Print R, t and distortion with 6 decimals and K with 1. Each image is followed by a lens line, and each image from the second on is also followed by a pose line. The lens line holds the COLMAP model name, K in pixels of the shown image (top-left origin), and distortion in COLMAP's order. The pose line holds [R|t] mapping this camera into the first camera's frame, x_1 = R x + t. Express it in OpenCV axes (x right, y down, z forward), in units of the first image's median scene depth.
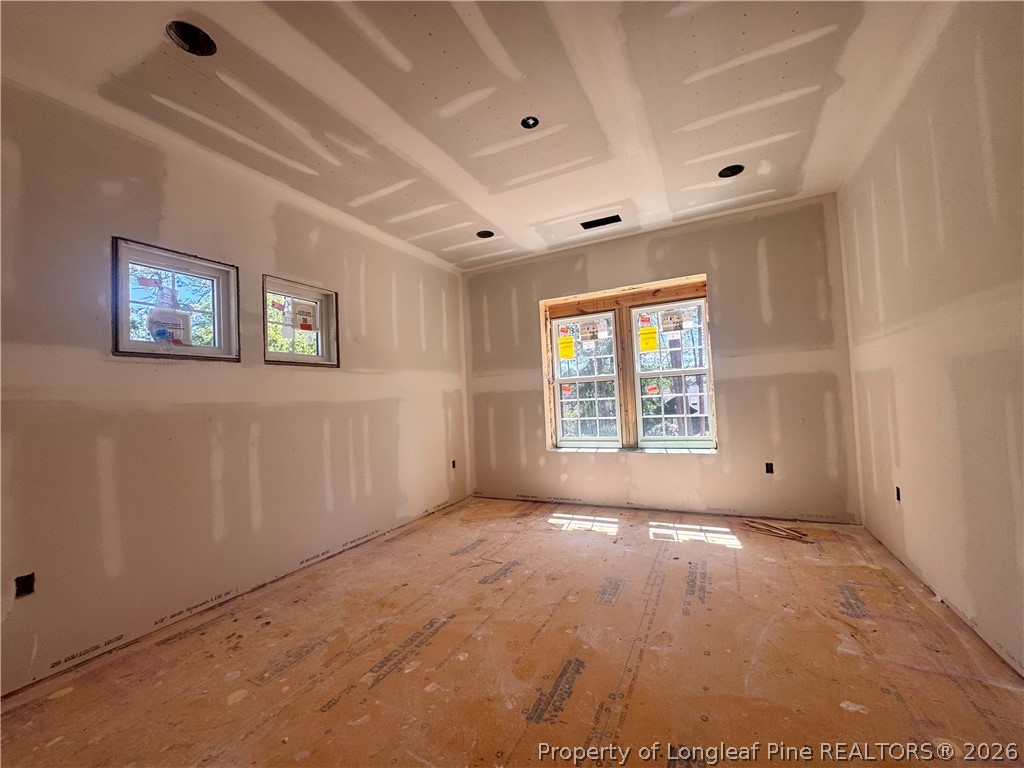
lens RADIAL K [[409.1, 0, 512.5], [0, 409.1, 382.0], [0, 0, 1]] dist [-0.002918, -0.000273]
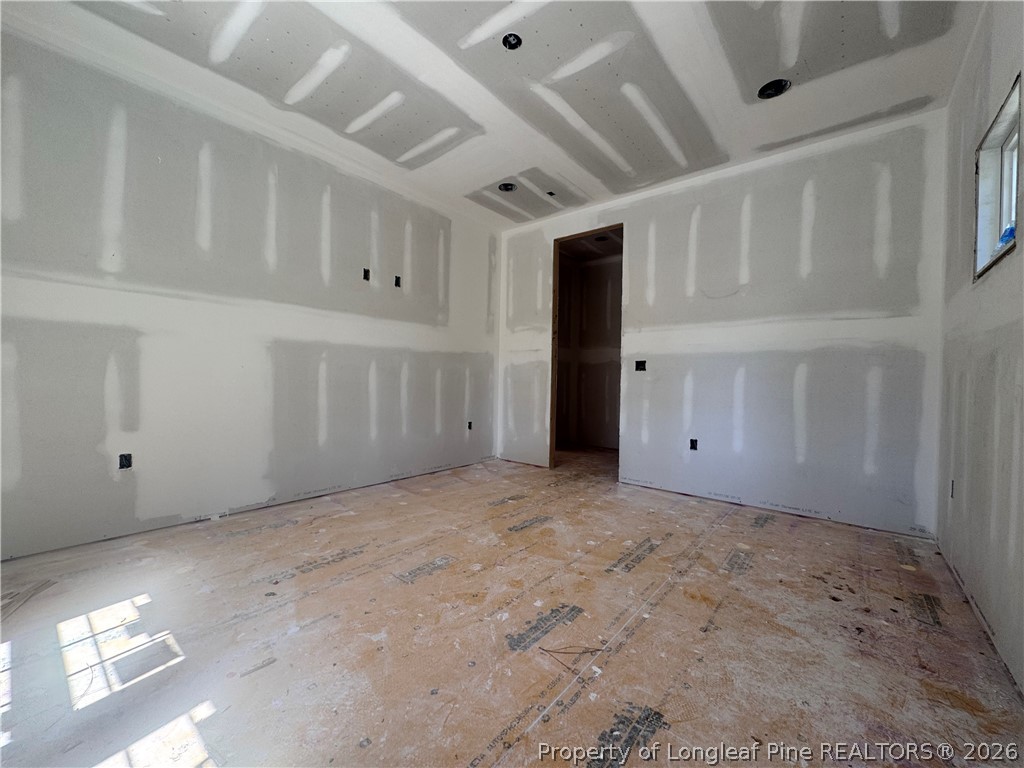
lens RADIAL K [[409.1, 0, 511.0], [0, 409.1, 387.4], [0, 0, 1]] dist [-0.002918, -0.000273]
pose [[-0.975011, 0.021881, 0.221078, -0.140385], [0.014428, 0.999274, -0.035271, 0.169418], [-0.221689, -0.031200, -0.974618, 1.918659]]
